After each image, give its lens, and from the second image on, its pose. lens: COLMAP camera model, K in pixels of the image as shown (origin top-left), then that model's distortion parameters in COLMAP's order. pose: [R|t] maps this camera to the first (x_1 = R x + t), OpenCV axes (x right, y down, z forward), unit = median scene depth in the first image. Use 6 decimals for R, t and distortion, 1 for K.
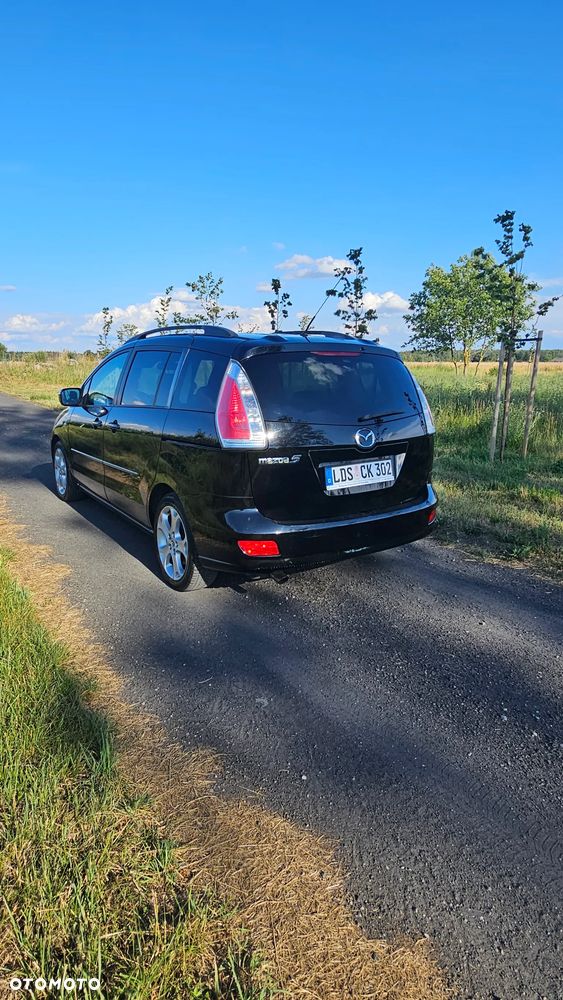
lens RADIAL K [[569.3, 0, 281.5], [0, 569.3, 500.0], [0, 0, 1]] dist [0.001431, 0.000297]
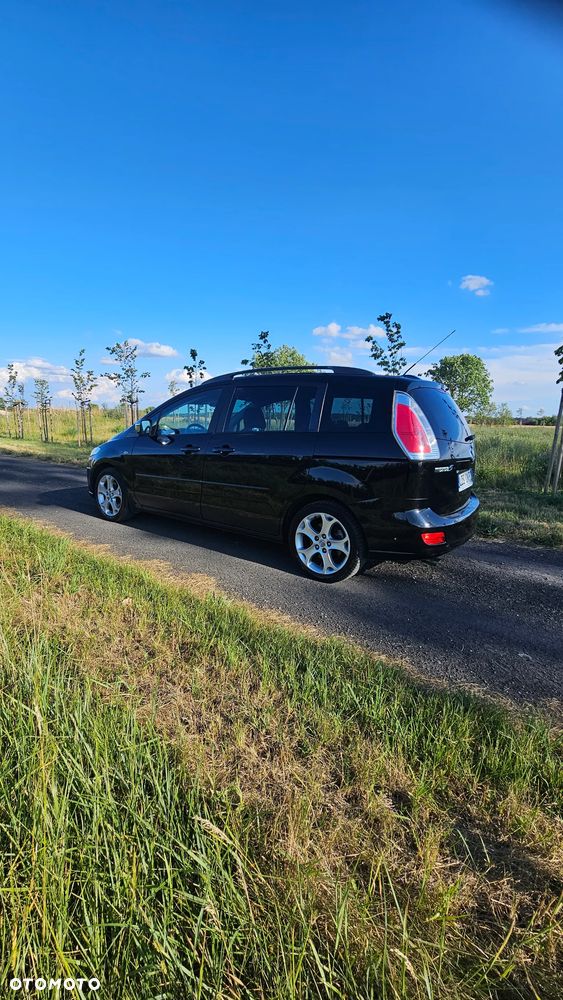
lens RADIAL K [[402.0, 0, 281.5], [0, 402.0, 500.0], [0, 0, 1]] dist [0.015413, -0.000197]
pose [[0.938391, -0.050677, 0.341840, -0.188634], [0.063451, 0.997639, -0.026281, 0.000440], [-0.339701, 0.046352, 0.939391, 0.076847]]
